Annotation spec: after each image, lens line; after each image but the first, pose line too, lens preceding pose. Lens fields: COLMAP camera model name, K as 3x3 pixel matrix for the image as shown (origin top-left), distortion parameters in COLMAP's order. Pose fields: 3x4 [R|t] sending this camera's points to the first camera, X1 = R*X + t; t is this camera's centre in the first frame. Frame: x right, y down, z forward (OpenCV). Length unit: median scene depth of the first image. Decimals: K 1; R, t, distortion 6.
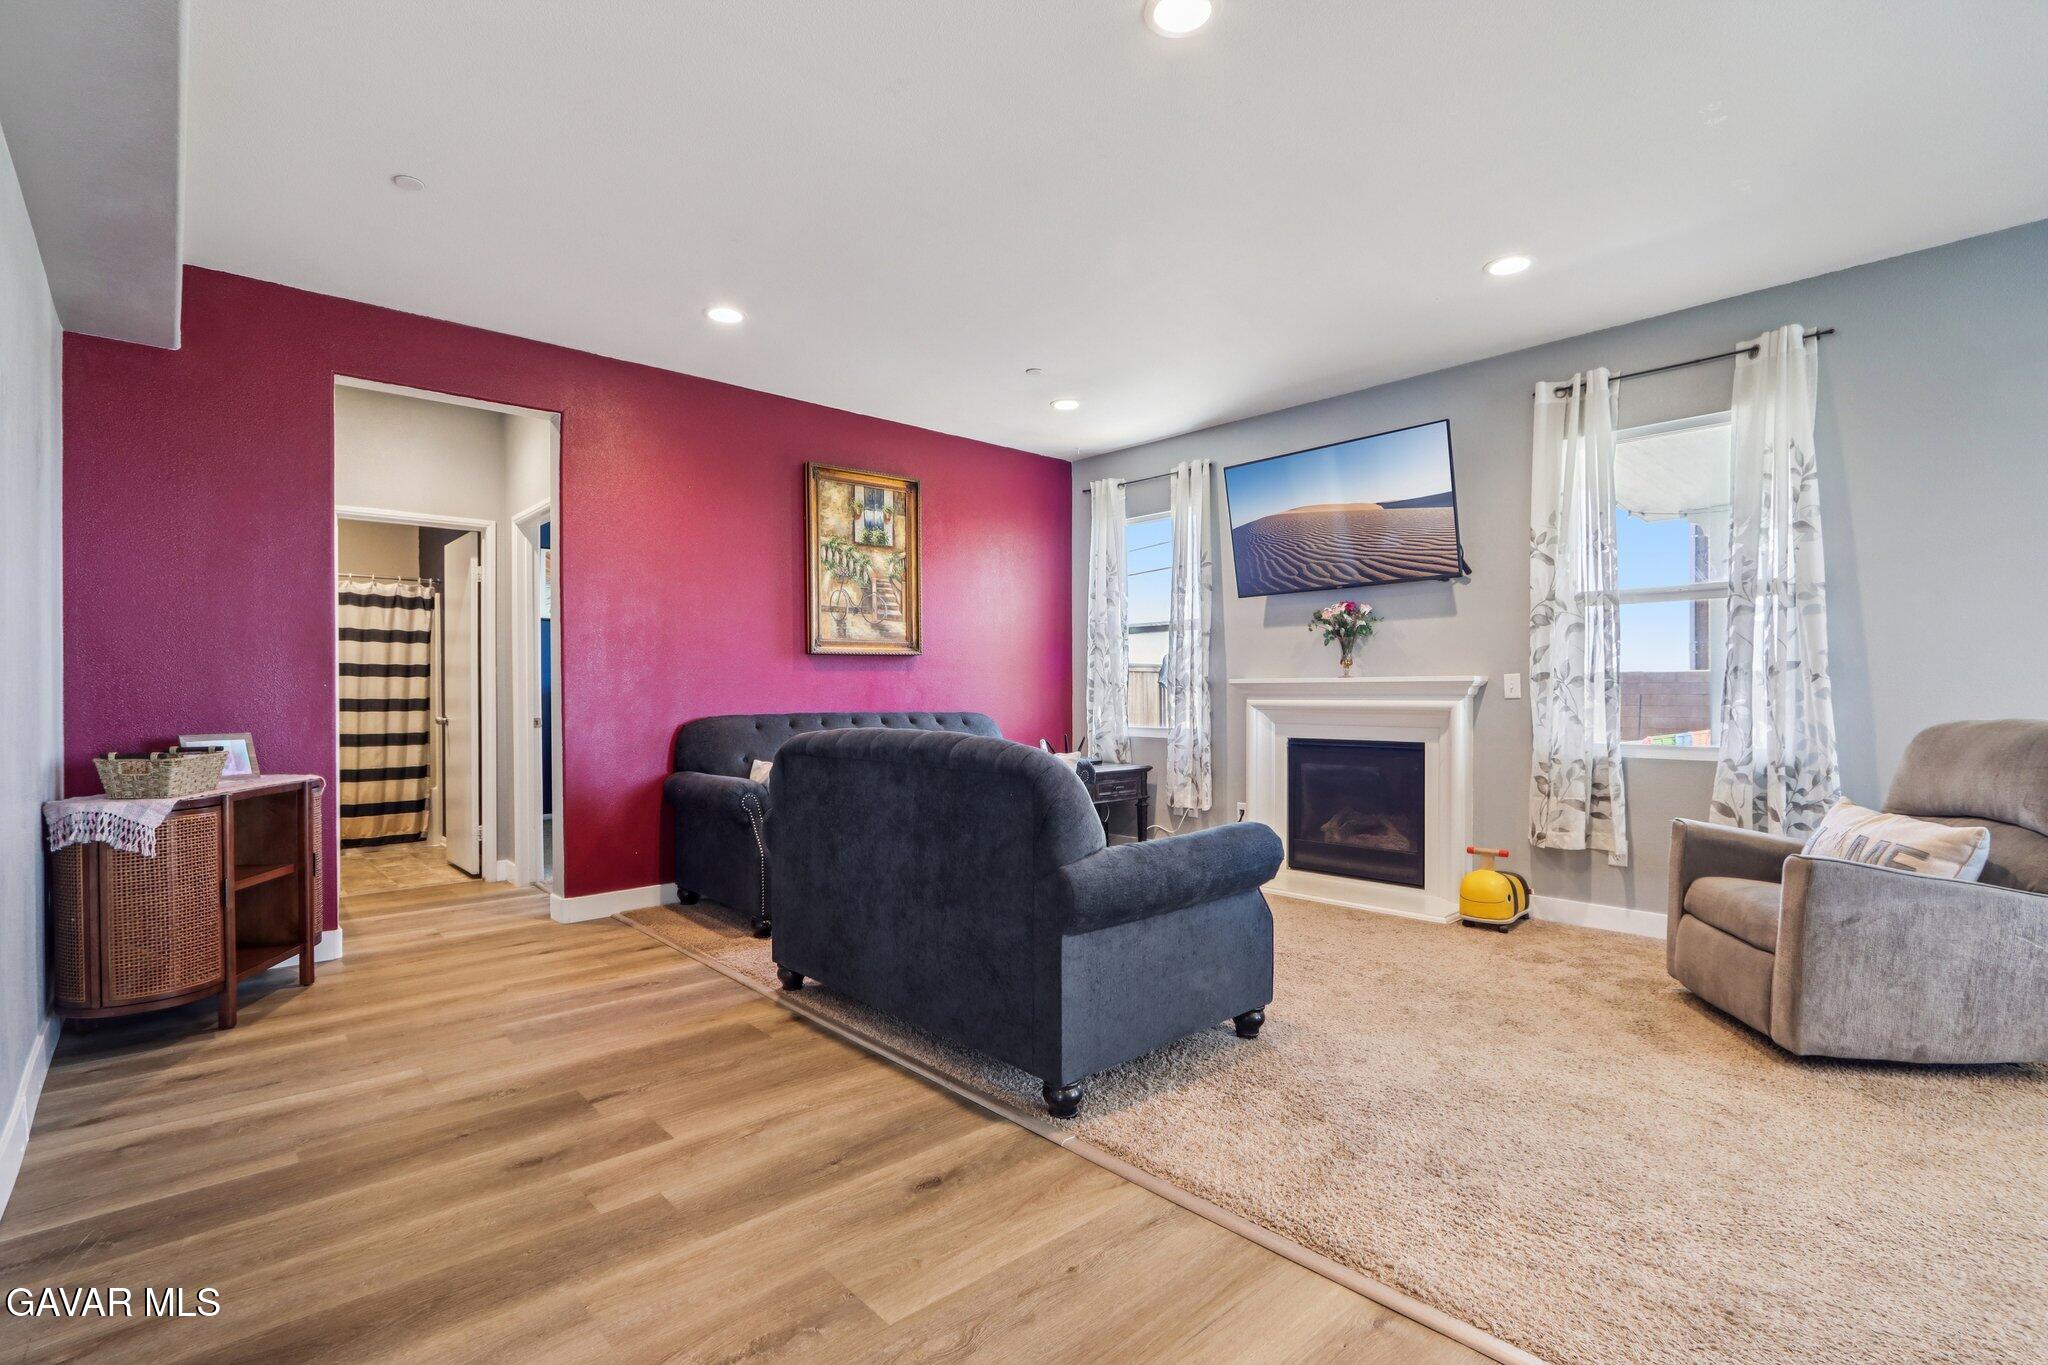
lens RADIAL K [[954.7, 0, 998.1], [0, 954.7, 702.2], [0, 0, 1]] dist [-0.022223, 0.005127]
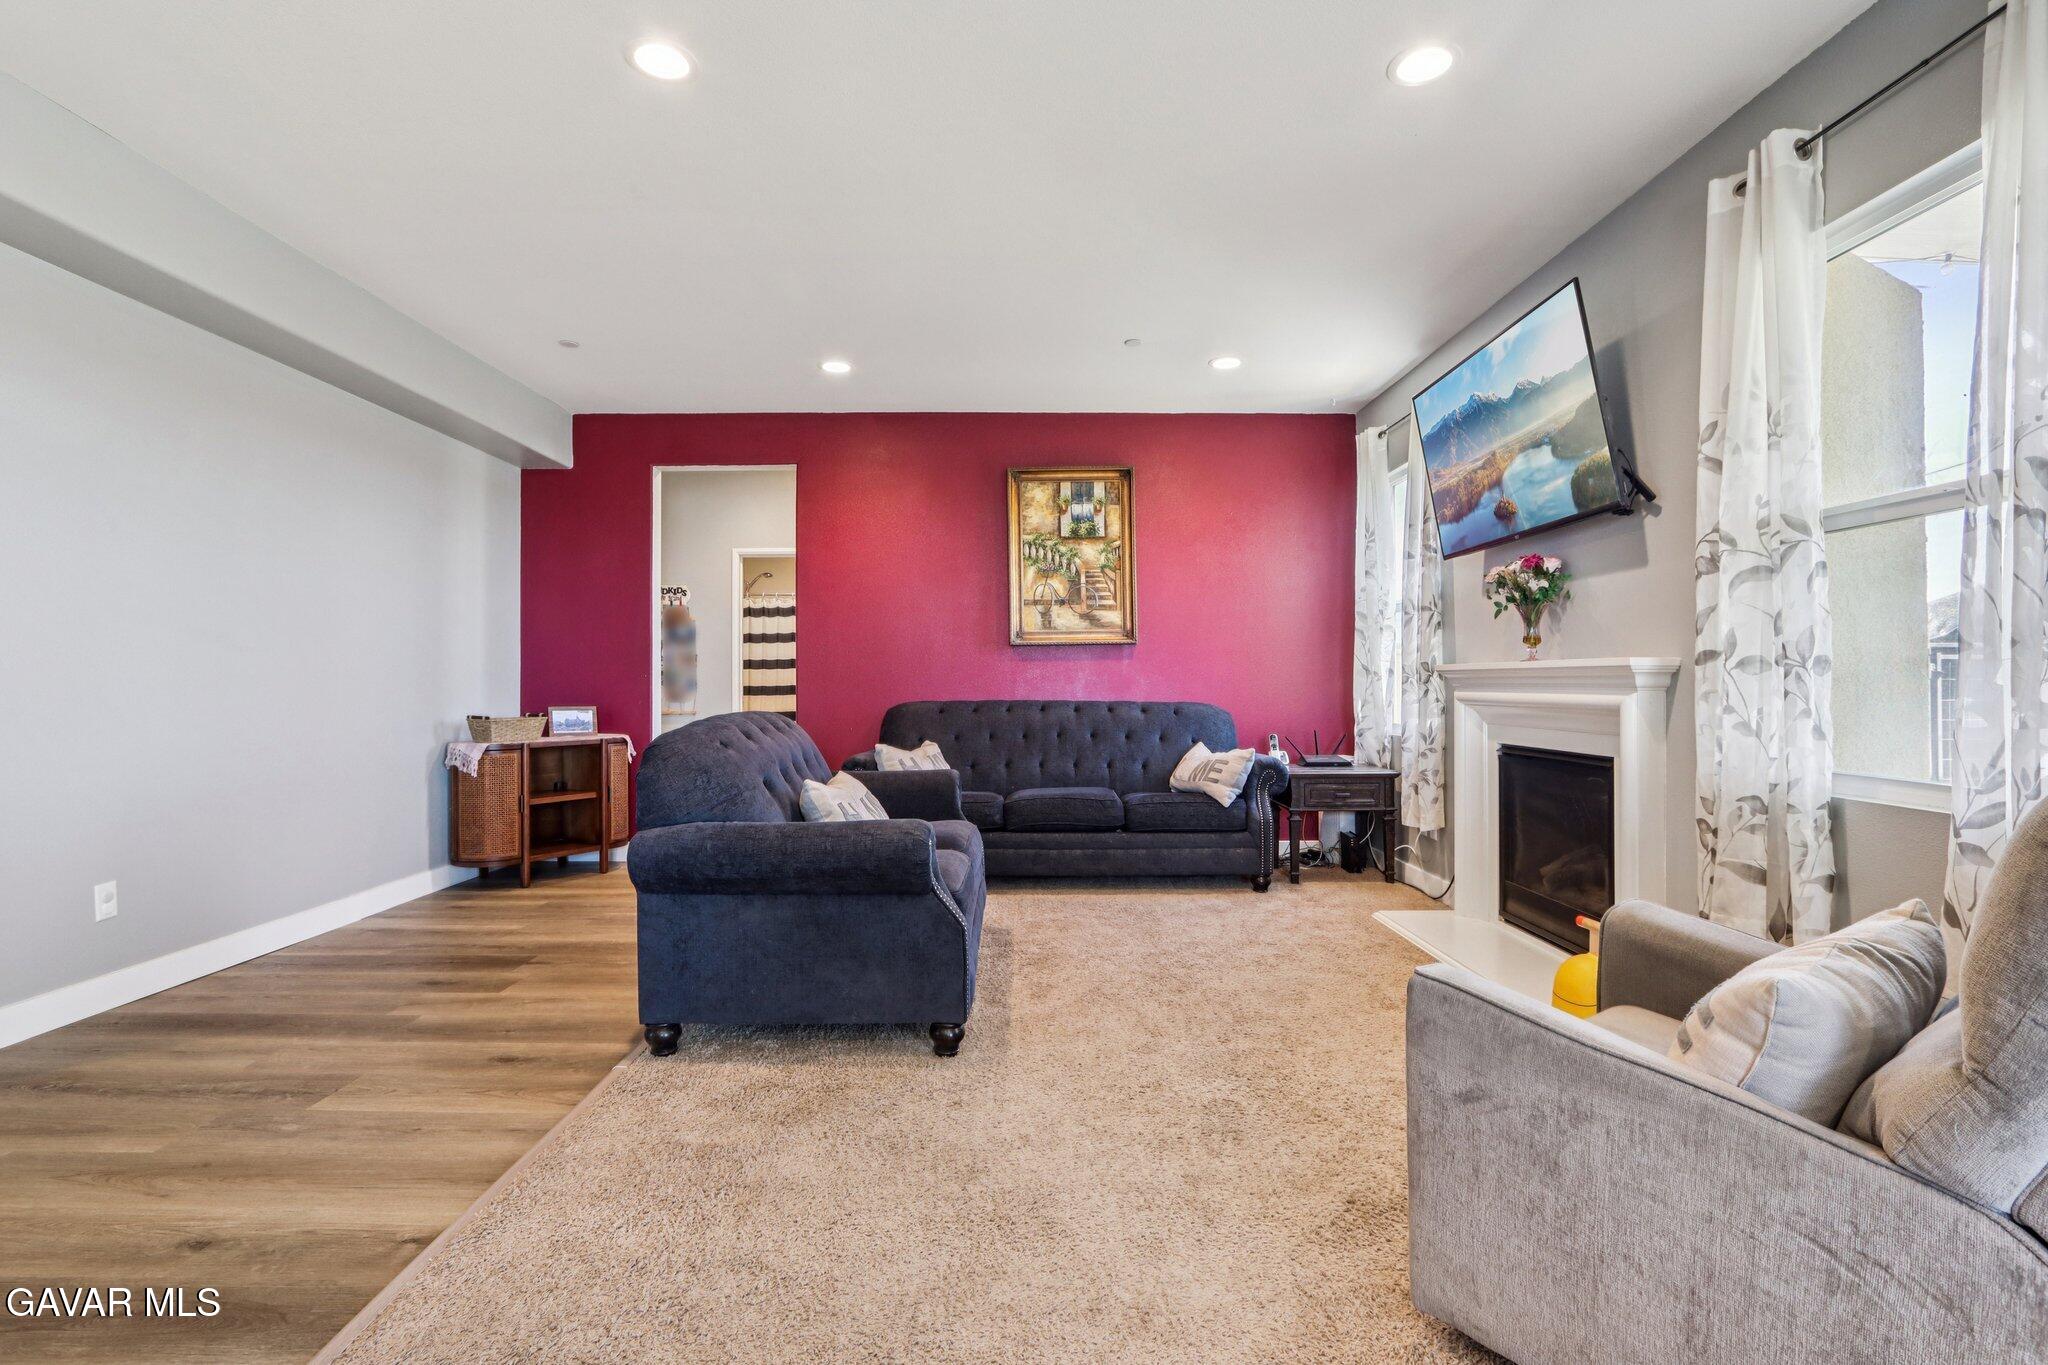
lens RADIAL K [[954.7, 0, 1009.9], [0, 954.7, 679.6], [0, 0, 1]] dist [-0.022223, 0.005127]
pose [[0.744902, 0.000204, -0.667174, 0.514029], [-0.008352, 0.999924, -0.009020, -0.002222], [0.667121, 0.012291, 0.744848, 0.193423]]
